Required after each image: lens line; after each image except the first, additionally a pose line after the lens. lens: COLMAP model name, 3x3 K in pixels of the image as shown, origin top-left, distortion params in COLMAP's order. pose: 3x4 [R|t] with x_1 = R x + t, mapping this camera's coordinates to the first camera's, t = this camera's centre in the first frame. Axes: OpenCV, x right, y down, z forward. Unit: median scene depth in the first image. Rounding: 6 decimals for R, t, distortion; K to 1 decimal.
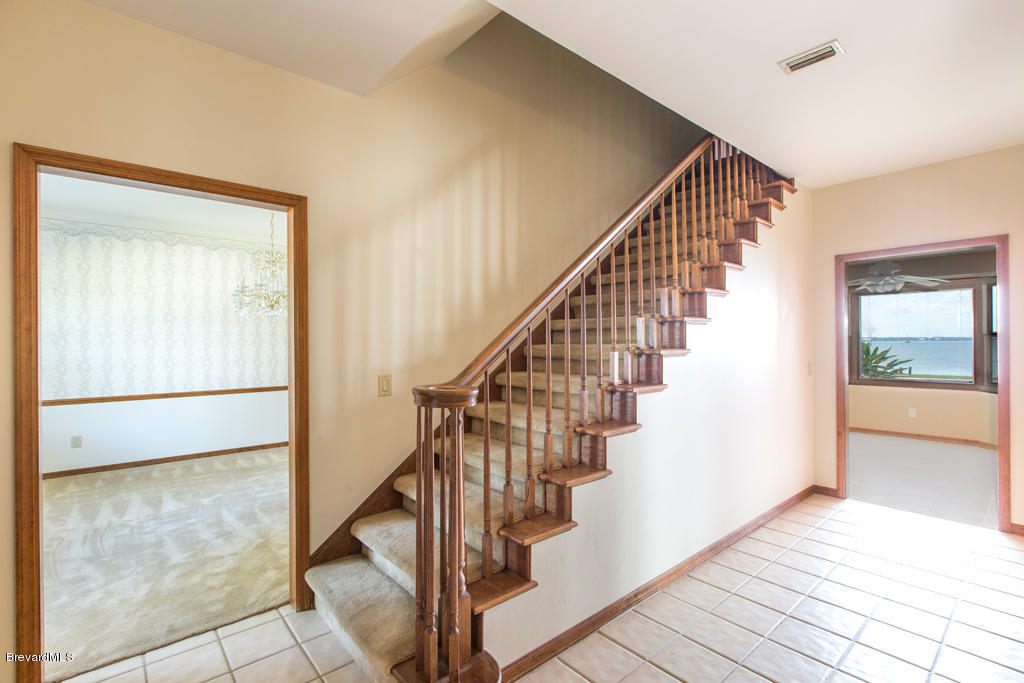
lens RADIAL K [[472.8, 0, 509.5], [0, 472.8, 339.3], [0, 0, 1]] dist [-0.000776, 0.000003]
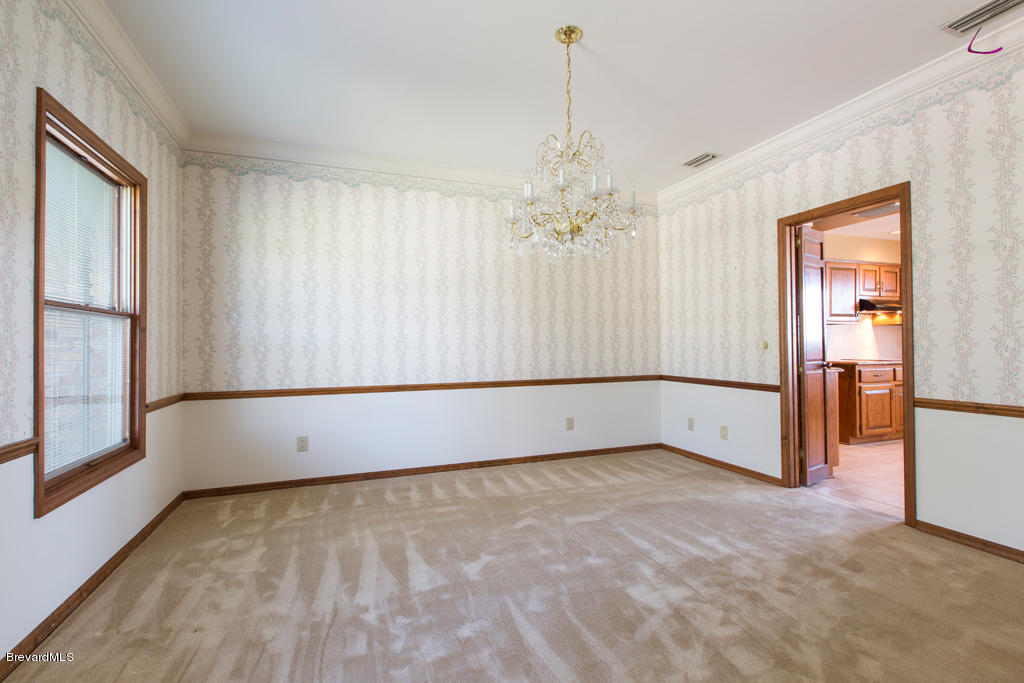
lens RADIAL K [[457.3, 0, 509.3], [0, 457.3, 339.3], [0, 0, 1]] dist [0.008283, 0.000353]
pose [[0.940706, -0.008698, -0.339111, -0.379635], [0.006109, 0.999943, -0.008703, 0.059175], [0.339168, 0.006115, 0.940706, 0.453078]]
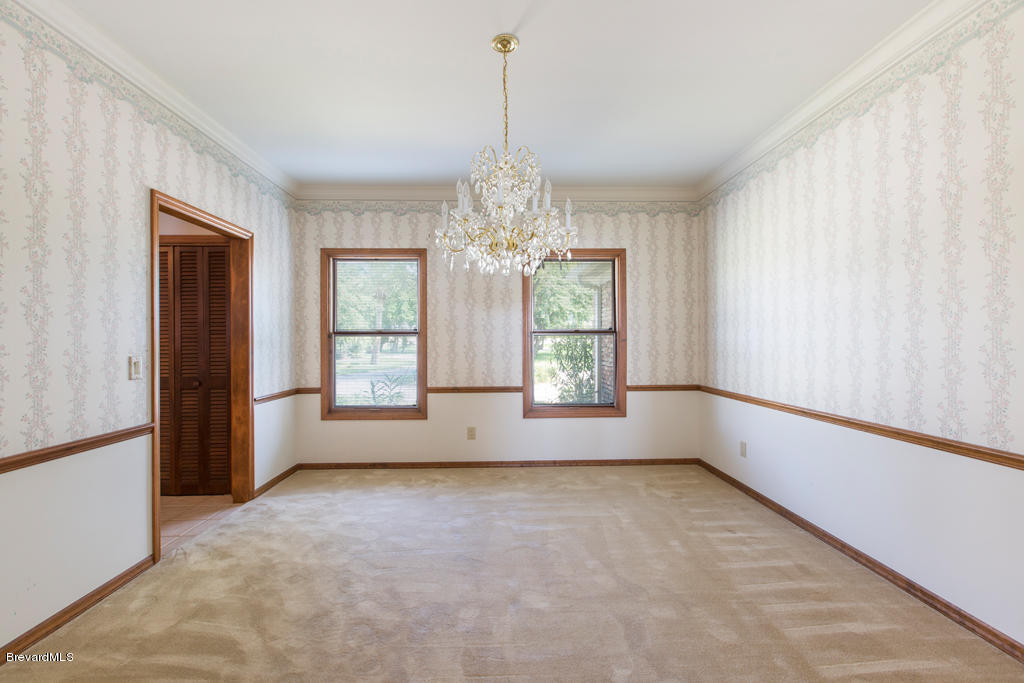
lens RADIAL K [[457.3, 0, 511.9], [0, 457.3, 342.4], [0, 0, 1]] dist [0.008283, 0.000353]
pose [[-0.617427, 0.010170, -0.786563, -0.085270], [0.010335, 0.999935, 0.004816, 0.033987], [0.786561, -0.005155, -0.617492, 1.314018]]
